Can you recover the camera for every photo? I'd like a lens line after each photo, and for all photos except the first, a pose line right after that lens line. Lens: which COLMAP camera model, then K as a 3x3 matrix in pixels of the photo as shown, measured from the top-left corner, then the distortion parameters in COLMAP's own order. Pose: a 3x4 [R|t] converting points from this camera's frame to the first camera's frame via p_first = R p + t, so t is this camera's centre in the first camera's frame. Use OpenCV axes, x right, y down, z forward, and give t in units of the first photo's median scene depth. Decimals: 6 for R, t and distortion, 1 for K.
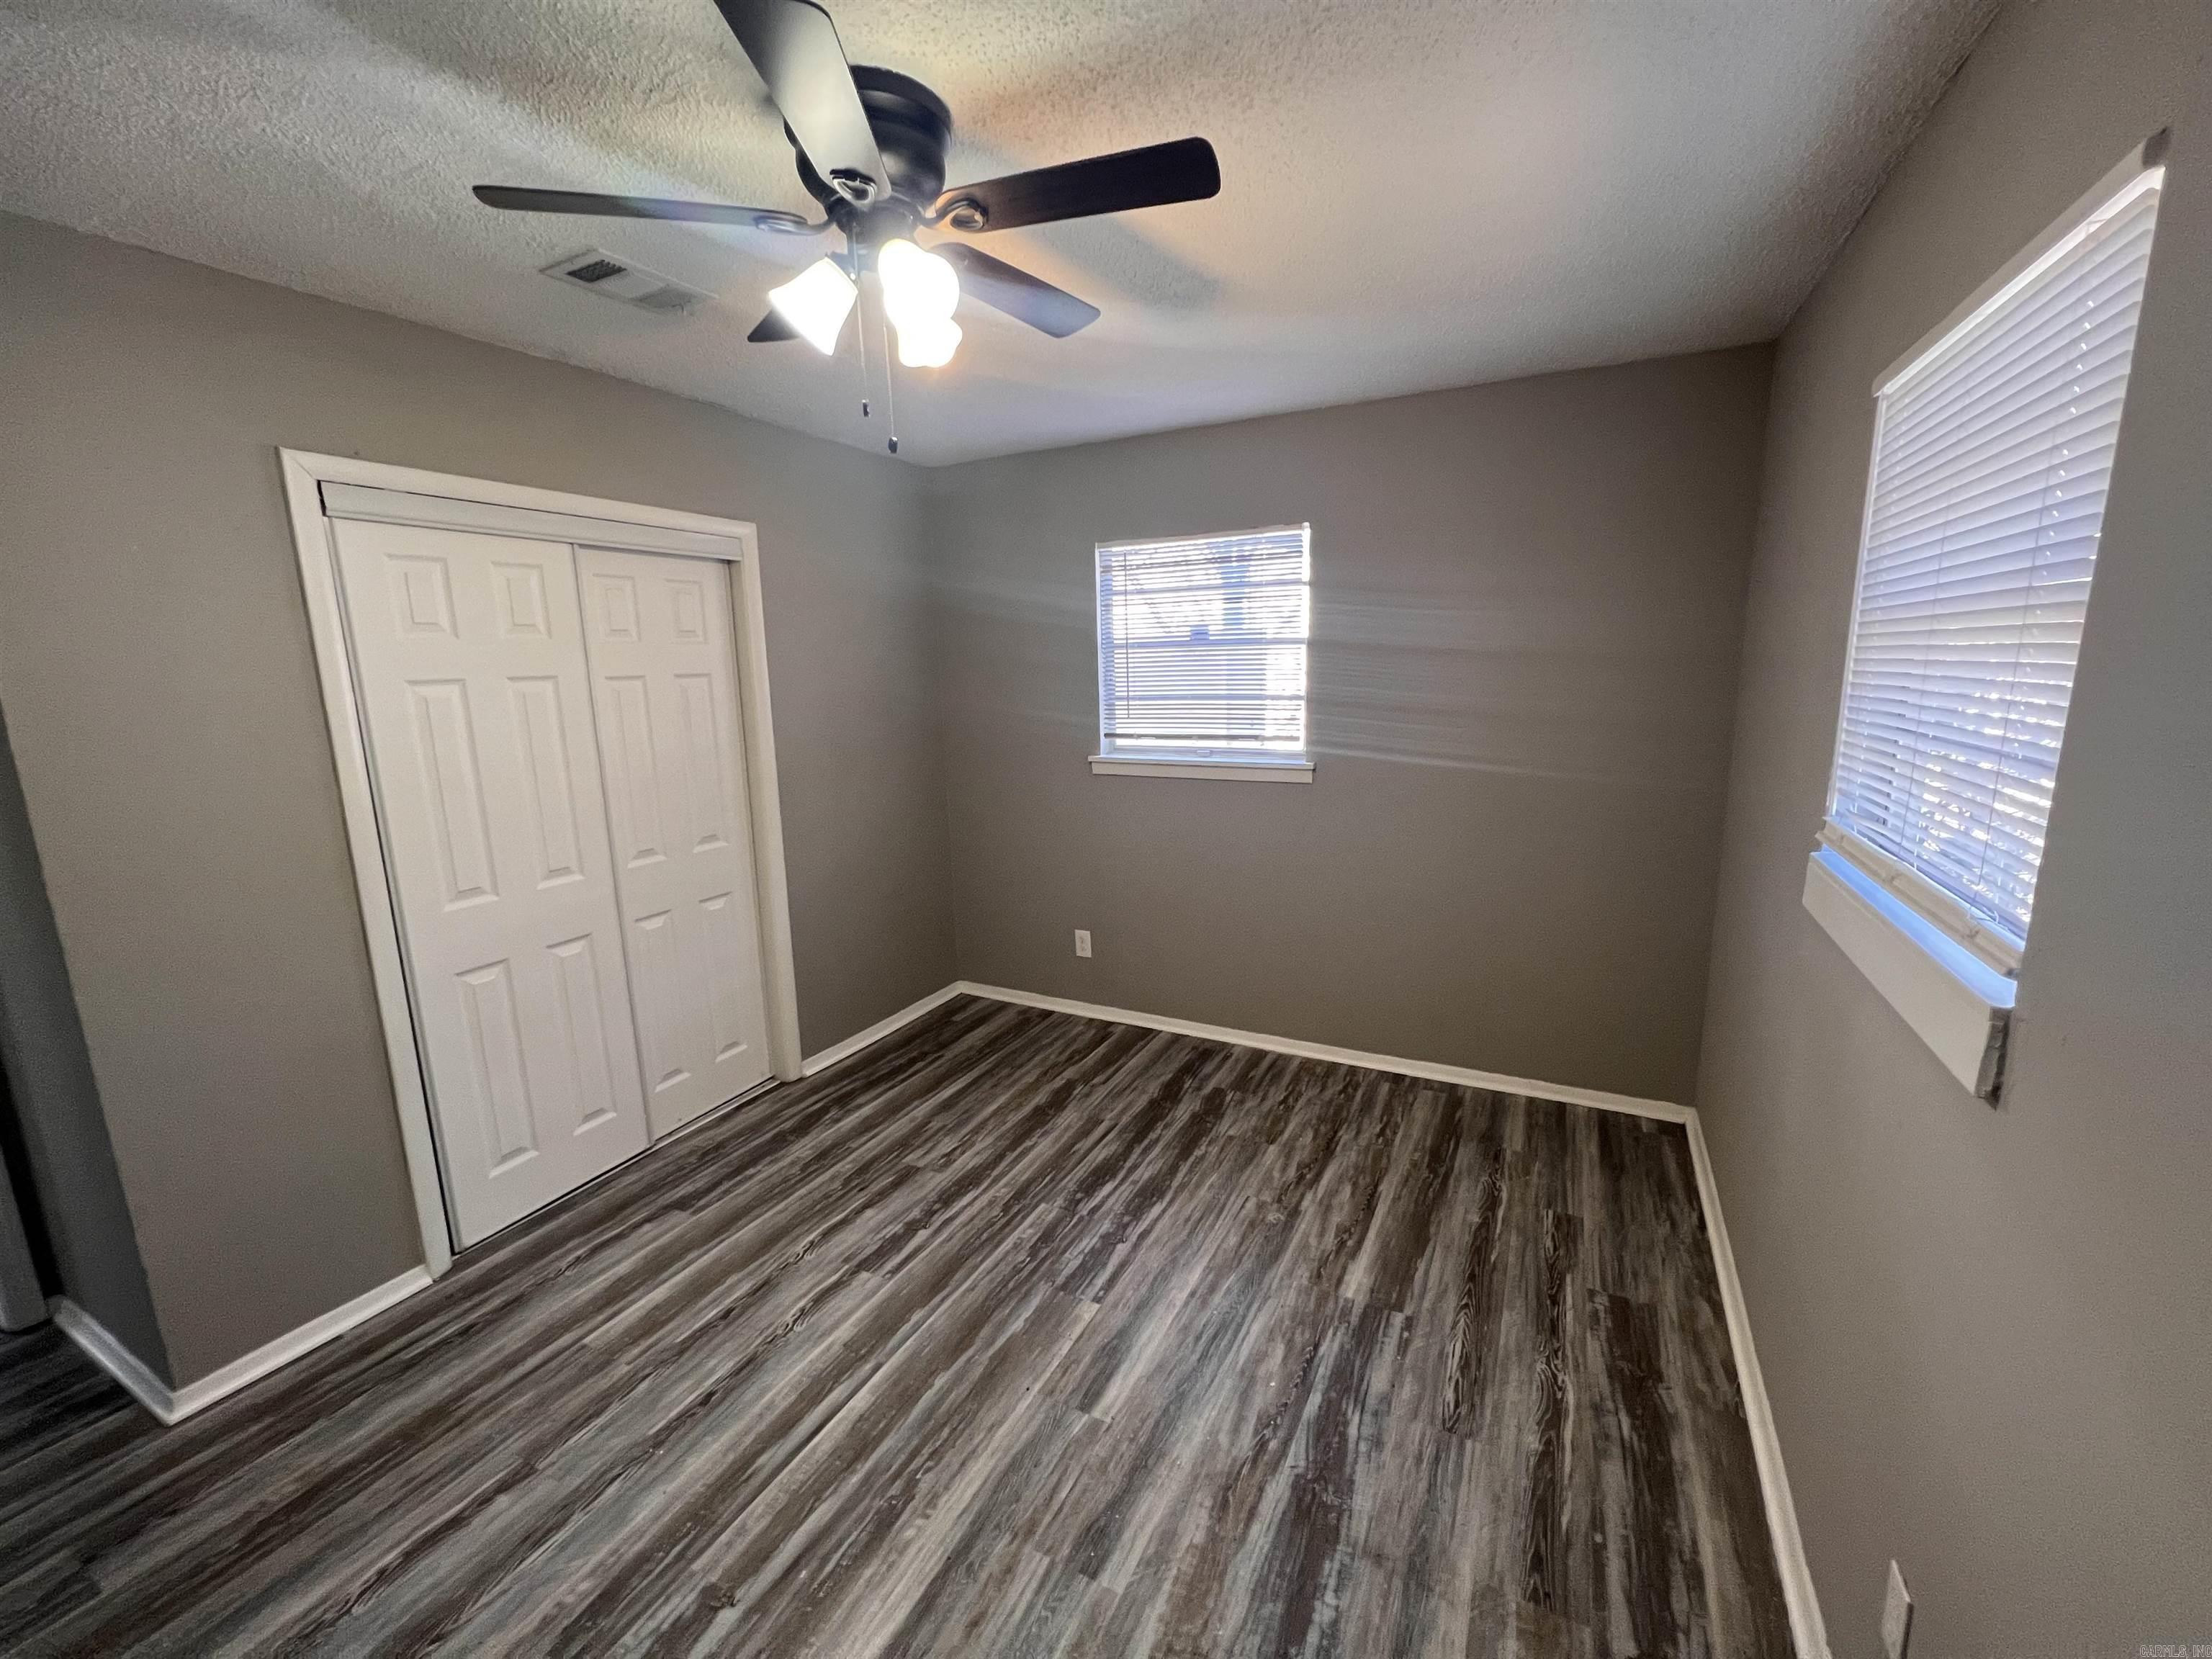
lens RADIAL K [[886.1, 0, 1113.8], [0, 886.1, 836.8], [0, 0, 1]] dist [0.000354, 0.000471]
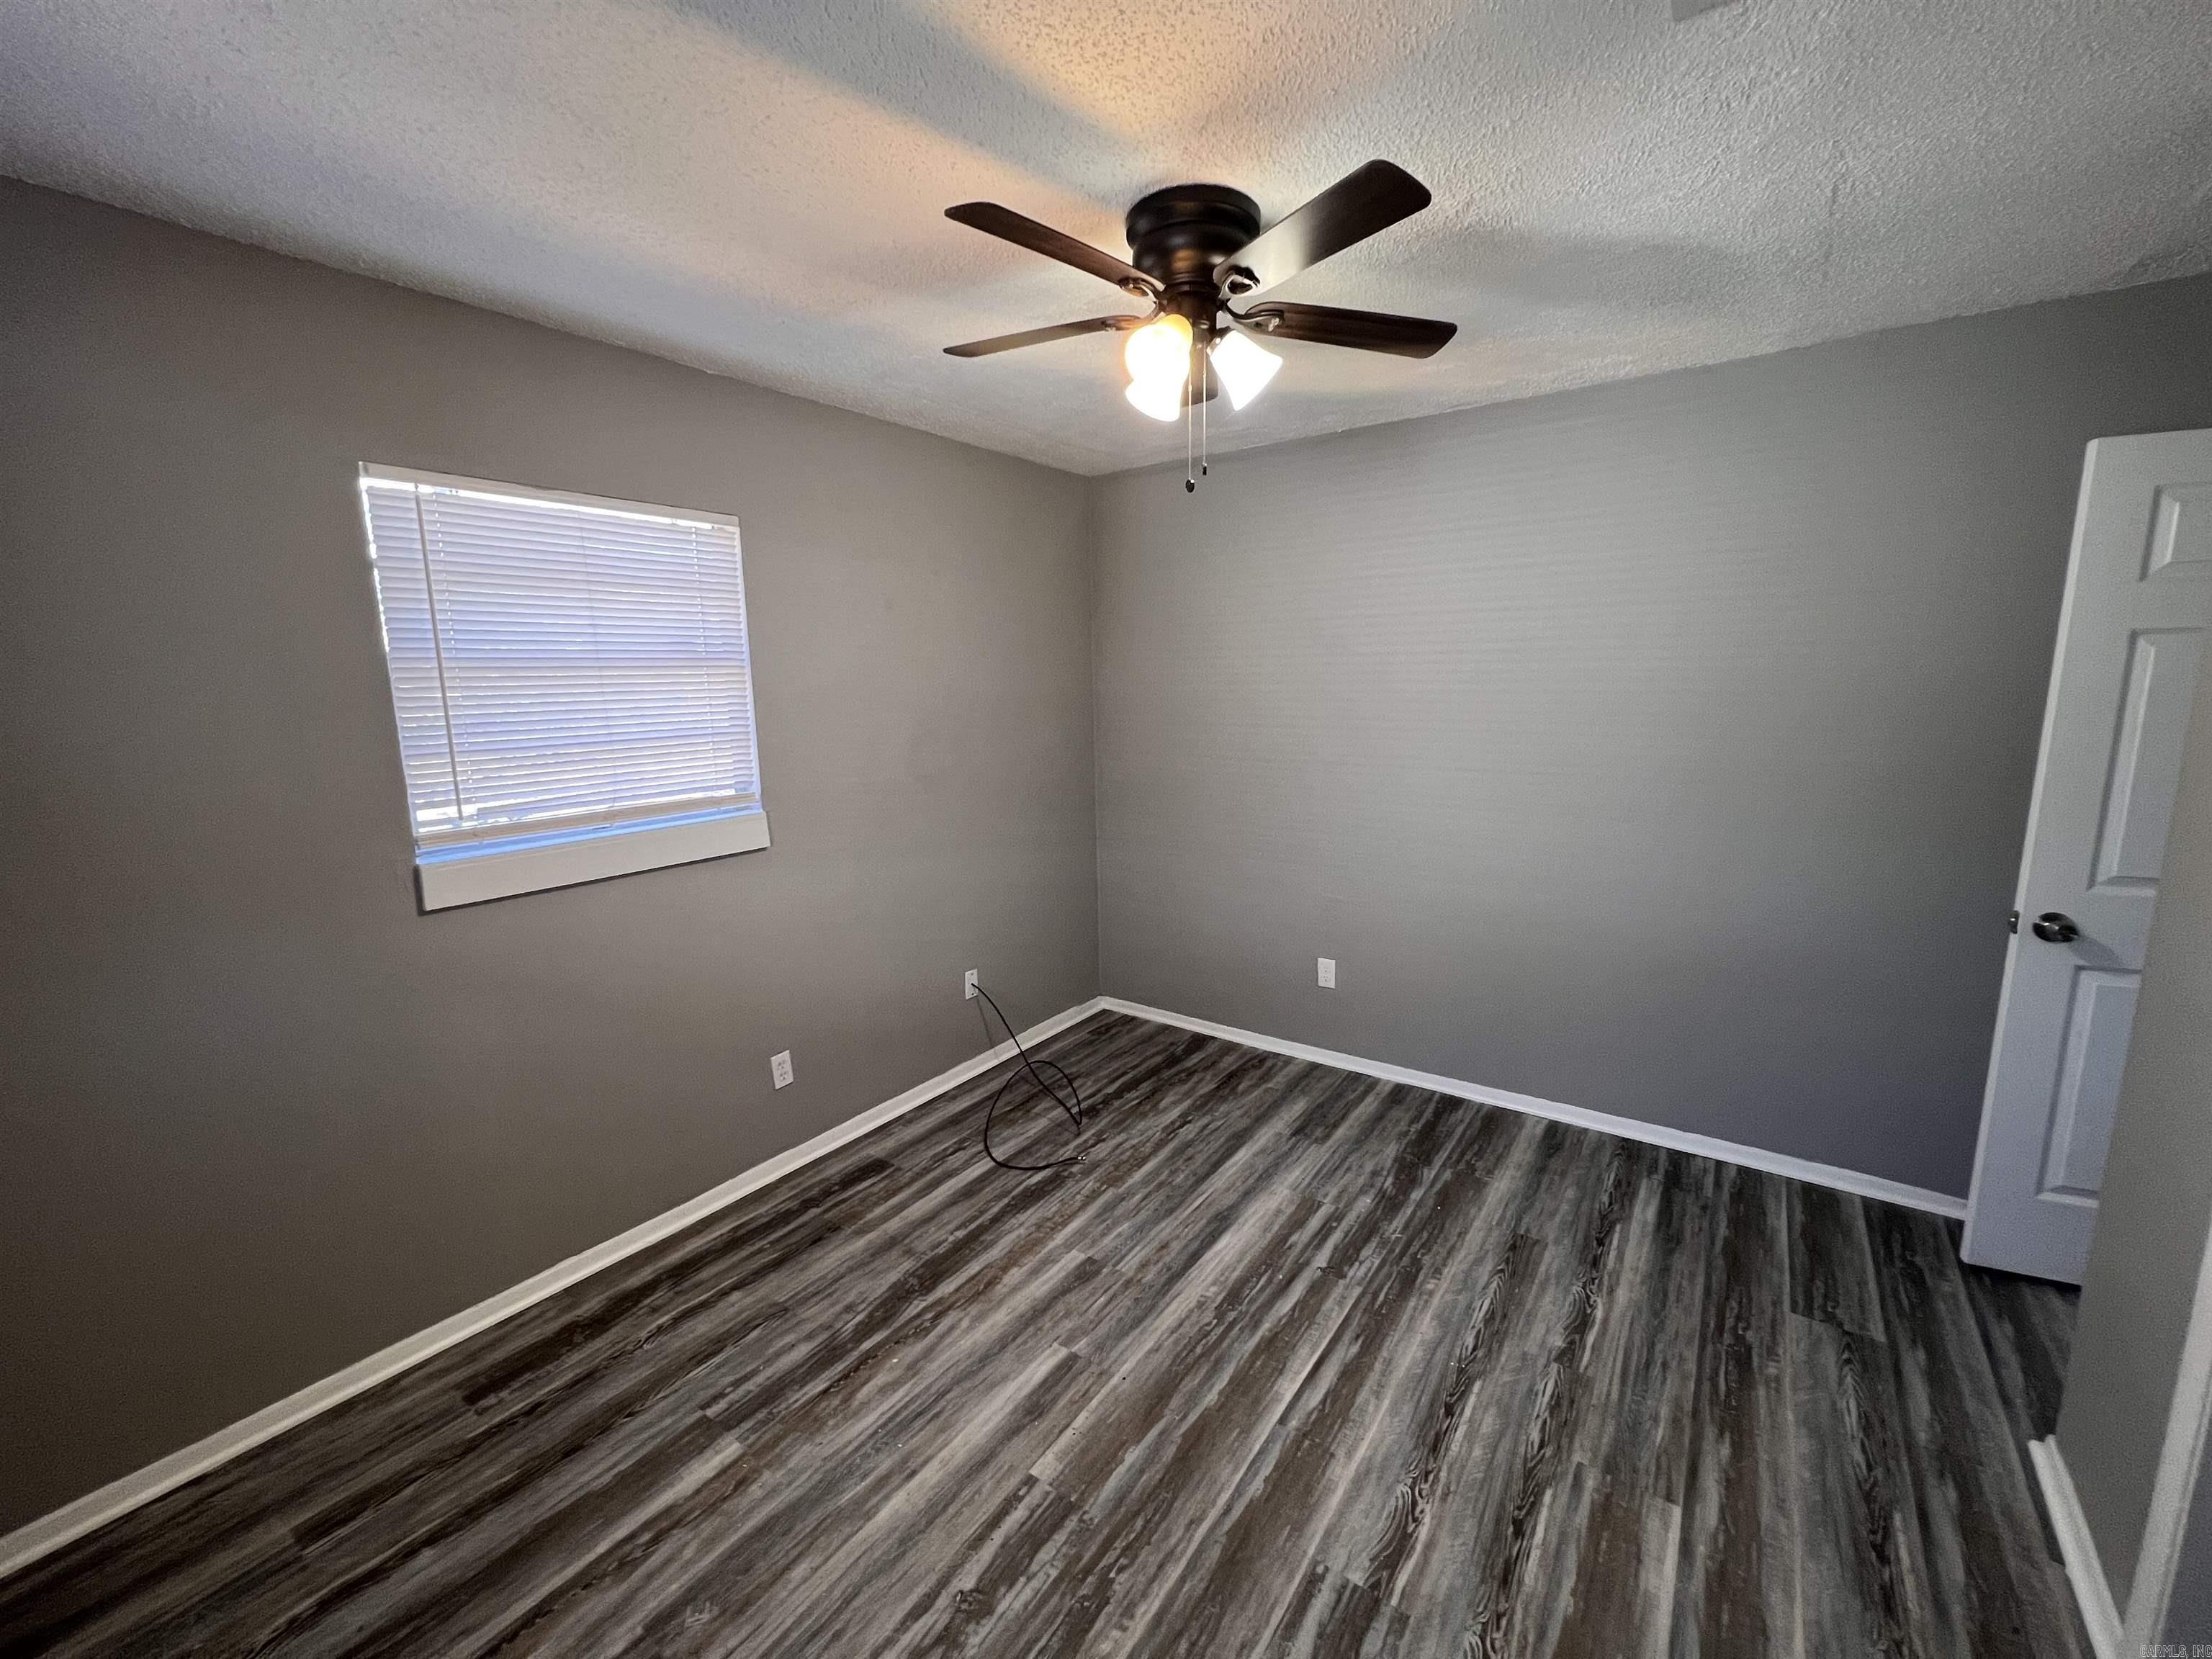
lens RADIAL K [[886.1, 0, 1104.7], [0, 886.1, 838.5], [0, 0, 1]] dist [0.000354, 0.000471]
pose [[-0.986412, 0.007707, 0.164107, -0.254338], [0.067844, 0.928855, 0.364178, -0.340585], [-0.149625, 0.370363, -0.916757, 1.757617]]
